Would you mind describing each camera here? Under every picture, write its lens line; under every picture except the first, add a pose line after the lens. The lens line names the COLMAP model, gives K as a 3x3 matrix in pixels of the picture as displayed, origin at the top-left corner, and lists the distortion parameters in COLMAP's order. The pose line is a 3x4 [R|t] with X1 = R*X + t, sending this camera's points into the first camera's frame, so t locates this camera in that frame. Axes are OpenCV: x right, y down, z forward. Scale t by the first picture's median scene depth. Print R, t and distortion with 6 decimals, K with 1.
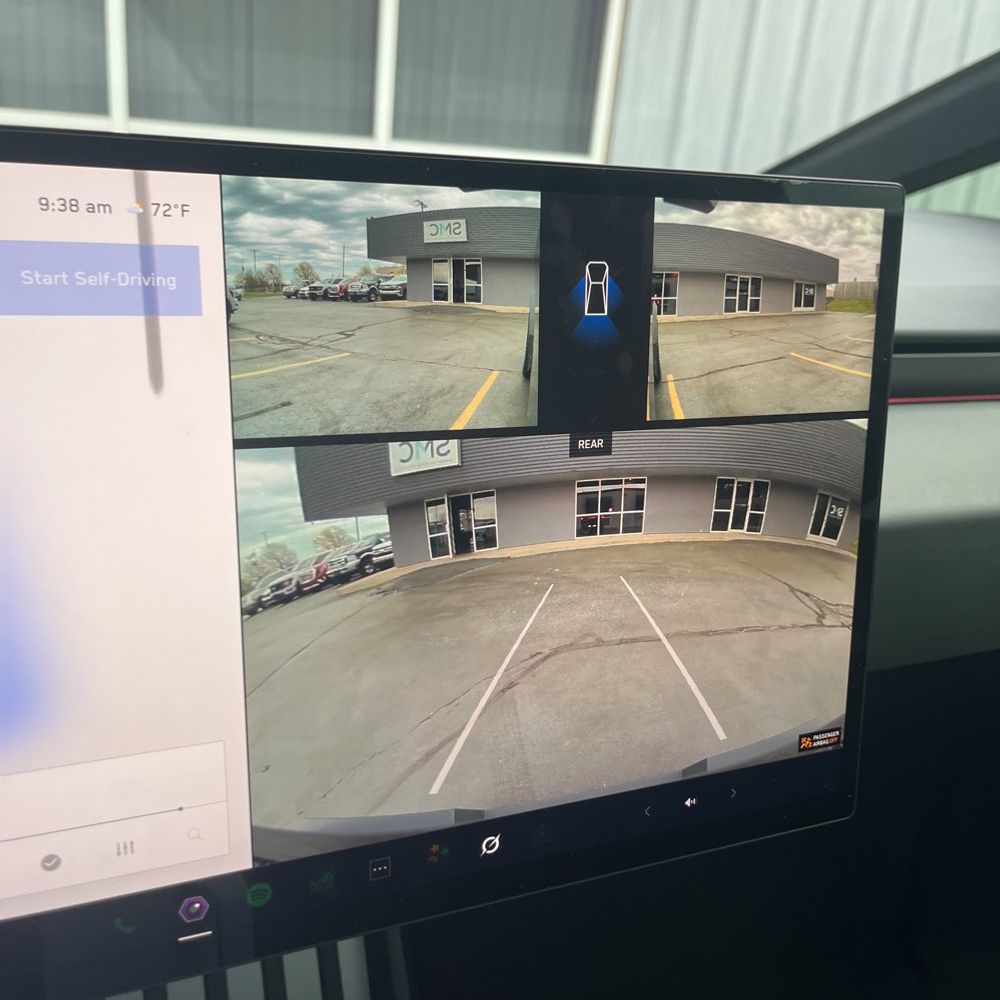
lens RADIAL K [[1004.5, 0, 497.7], [0, 1004.5, 496.1], [0, 0, 1]] dist [0.031866, -0.020063]
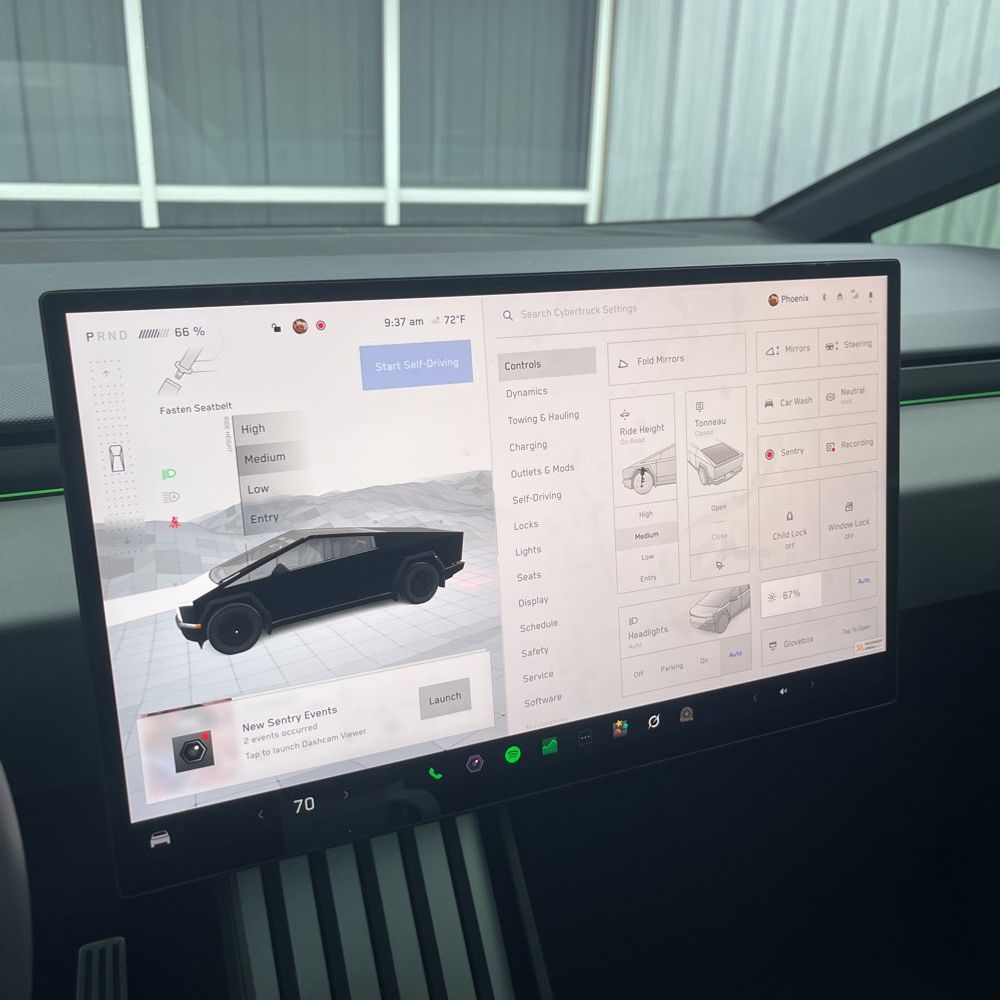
lens RADIAL K [[1006.3, 0, 500.0], [0, 1006.3, 500.0], [0, 0, 1]] dist [0.132235, -0.363431]
pose [[0.997787, -0.066491, 0.000863, -0.211582], [0.066493, 0.997535, -0.022427, 0.040047], [0.000630, 0.022435, 0.999748, -0.493742]]
